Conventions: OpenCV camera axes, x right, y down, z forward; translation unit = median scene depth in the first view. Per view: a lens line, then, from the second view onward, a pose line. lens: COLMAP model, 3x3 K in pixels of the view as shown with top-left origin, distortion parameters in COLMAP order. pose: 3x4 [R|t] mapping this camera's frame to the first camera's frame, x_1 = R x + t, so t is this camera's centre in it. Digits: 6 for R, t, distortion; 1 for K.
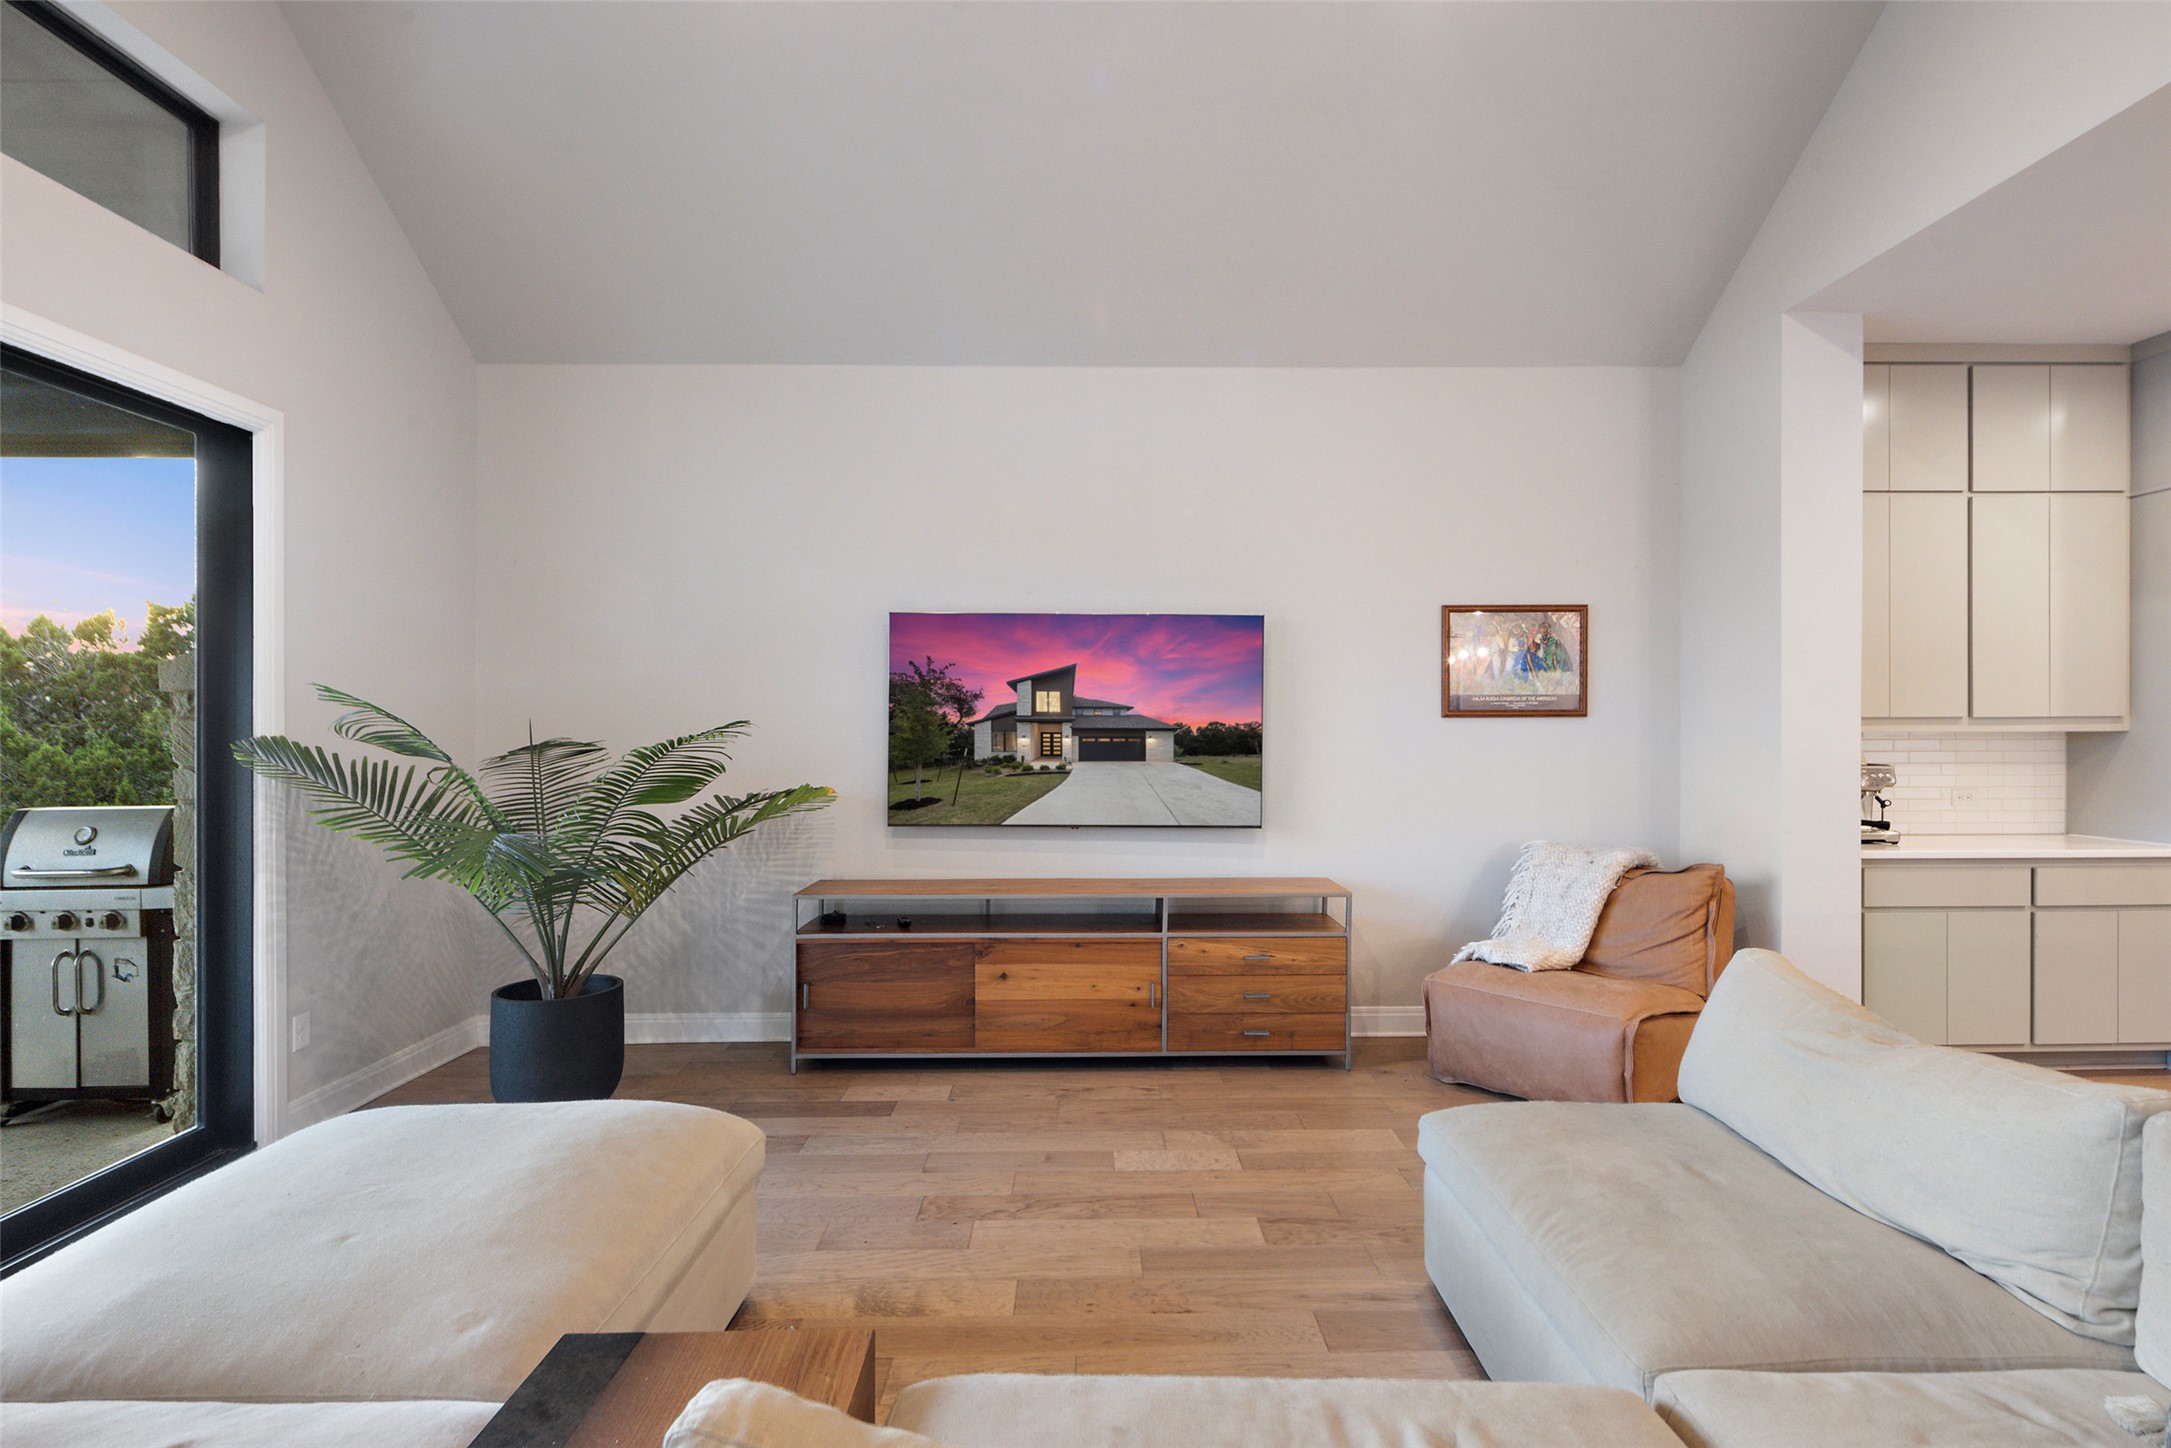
lens RADIAL K [[1084.3, 0, 1113.7], [0, 1084.3, 700.0], [0, 0, 1]] dist [0.010840, -0.000055]
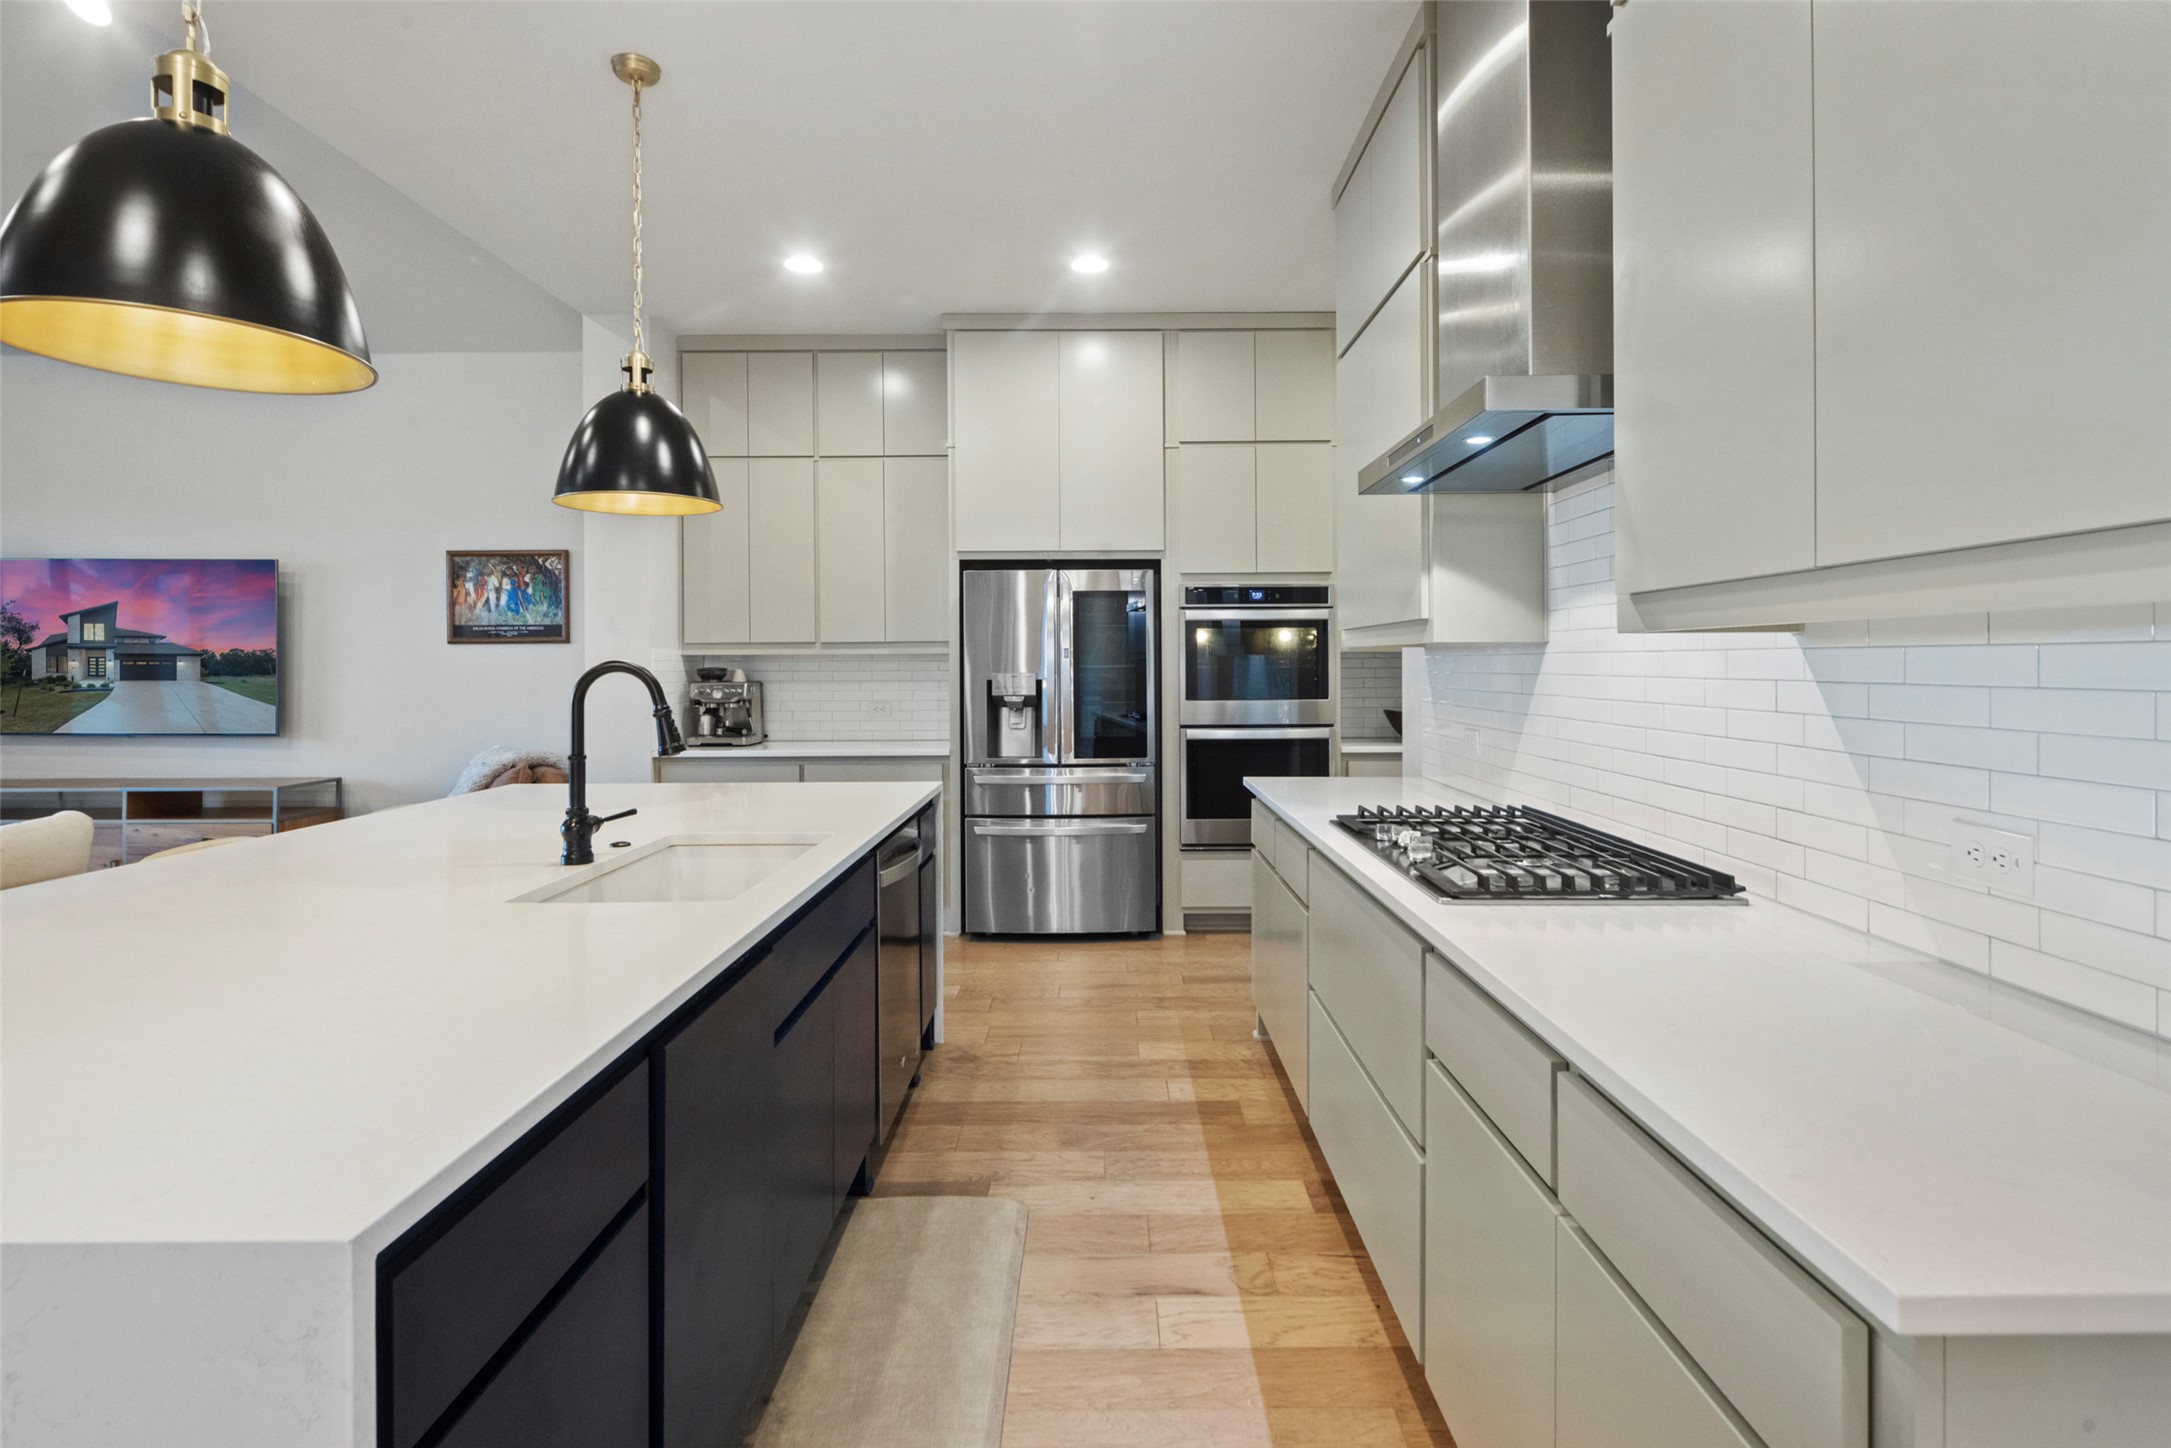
lens RADIAL K [[1047.3, 0, 1109.8], [0, 1047.3, 655.0], [0, 0, 1]] dist [0.002613, 0.000545]
pose [[0.999790, -0.002002, -0.020399, 1.111387], [0.002377, 0.999829, 0.018353, 0.008630], [0.020359, -0.018397, 0.999623, -0.160686]]
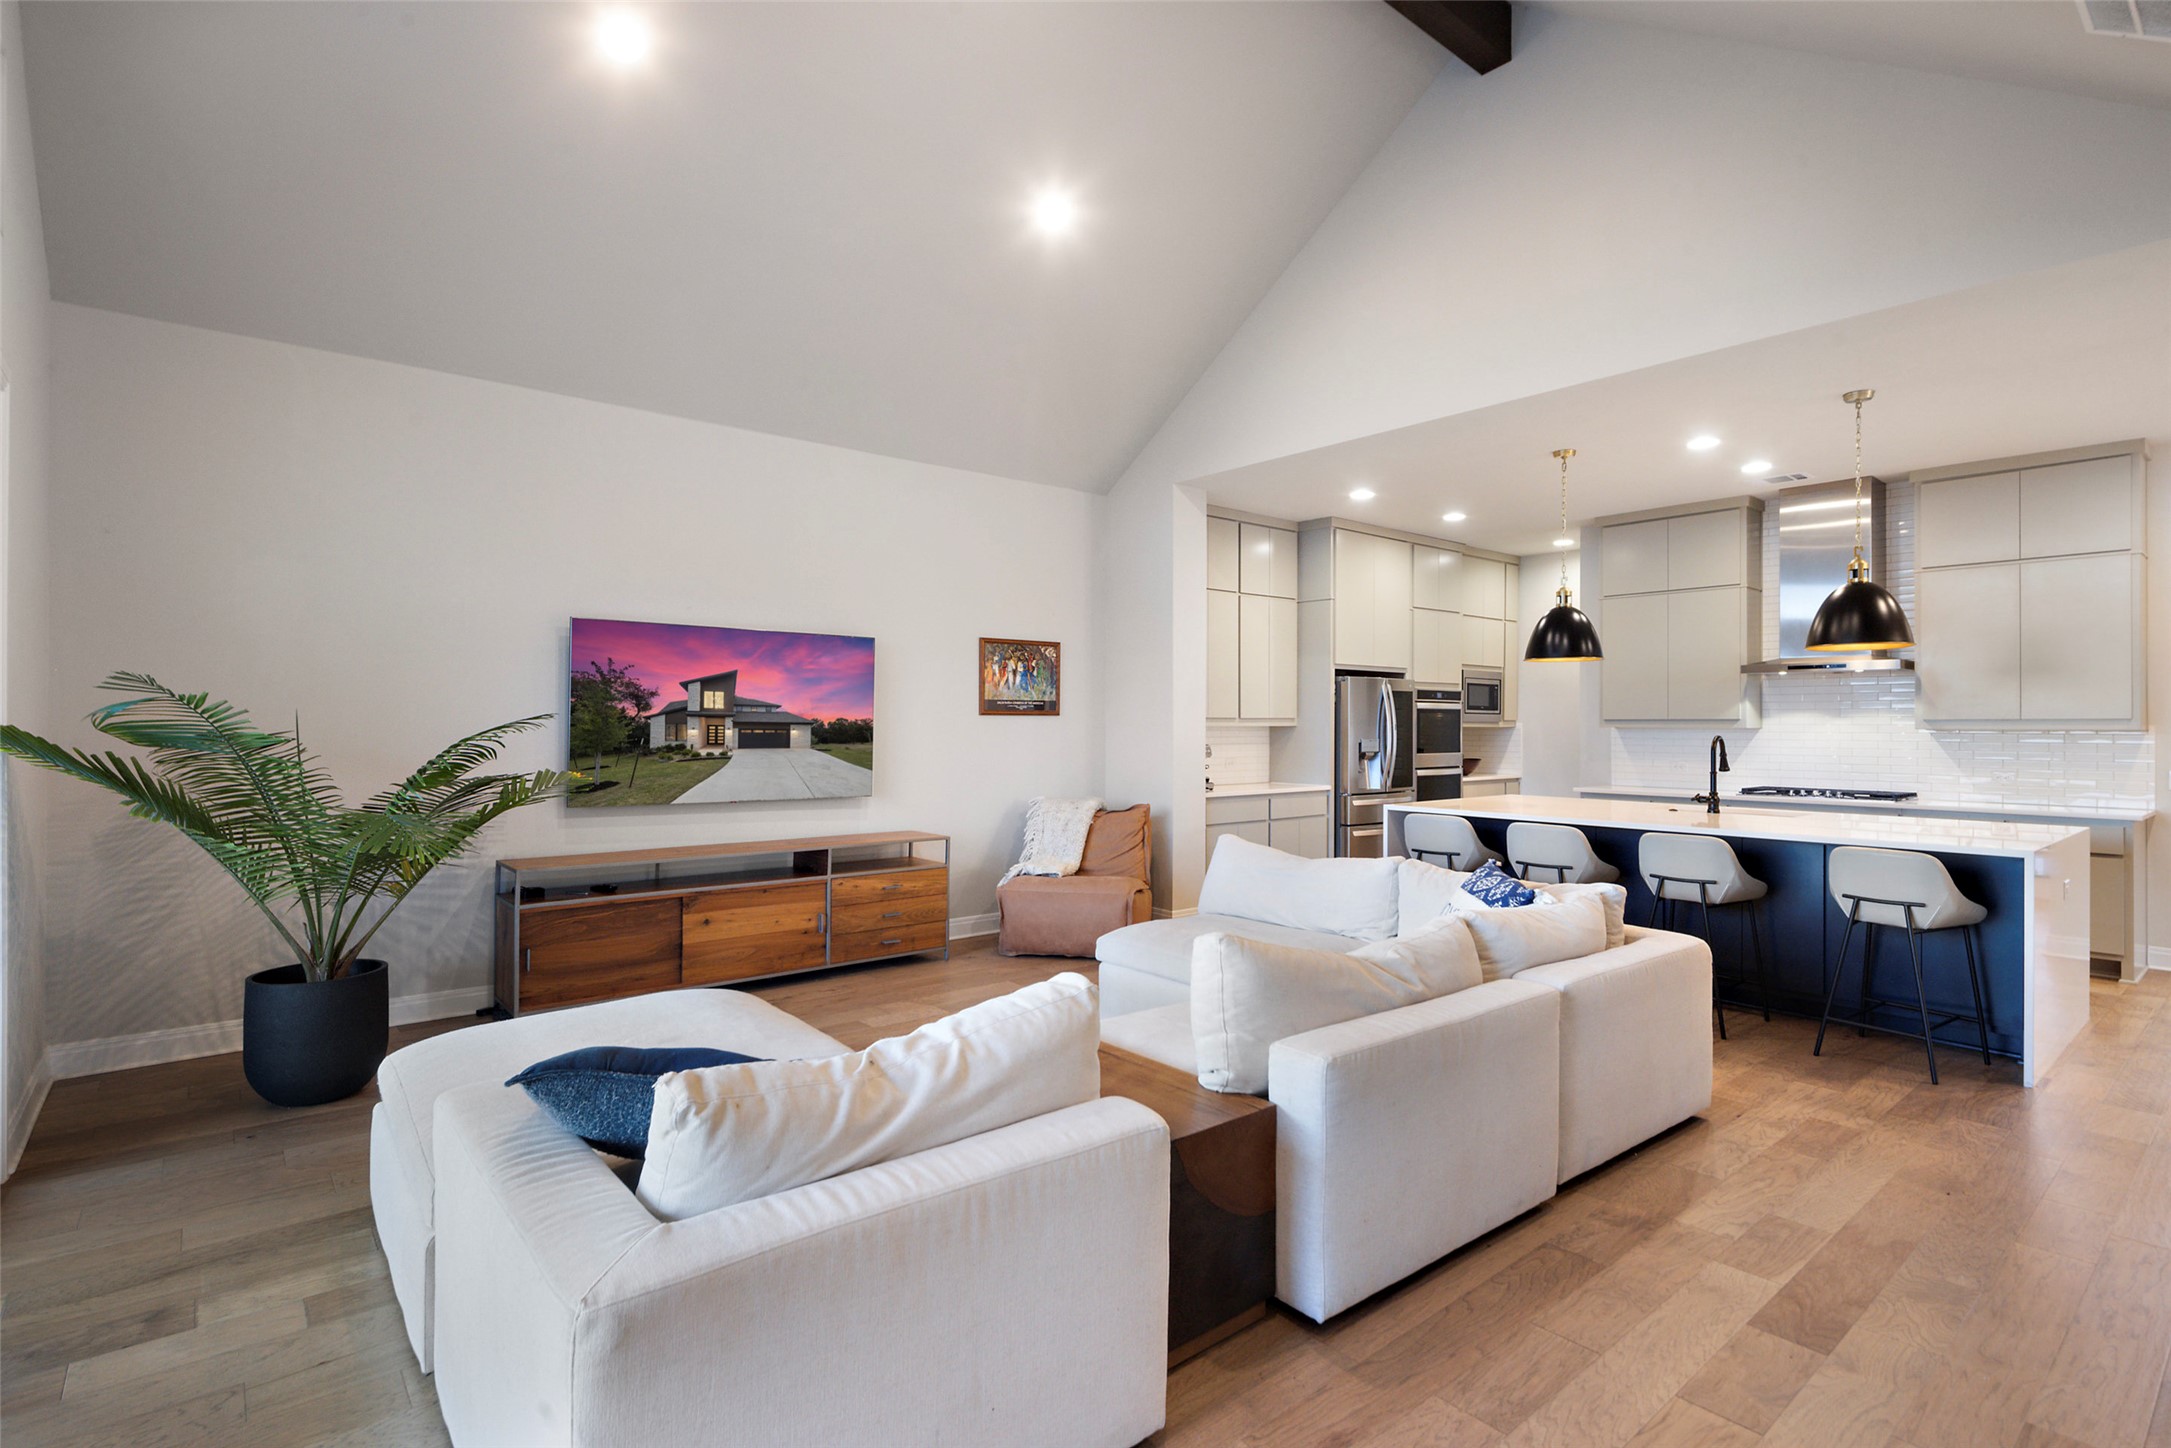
lens RADIAL K [[1049.4, 0, 1144.2], [0, 1049.4, 694.4], [0, 0, 1]] dist [0.001642, -0.000030]
pose [[0.758503, 0.022916, 0.651266, -0.463457], [-0.019940, 0.999730, -0.011954, -0.000074], [-0.651364, -0.003919, 0.758755, -0.210574]]
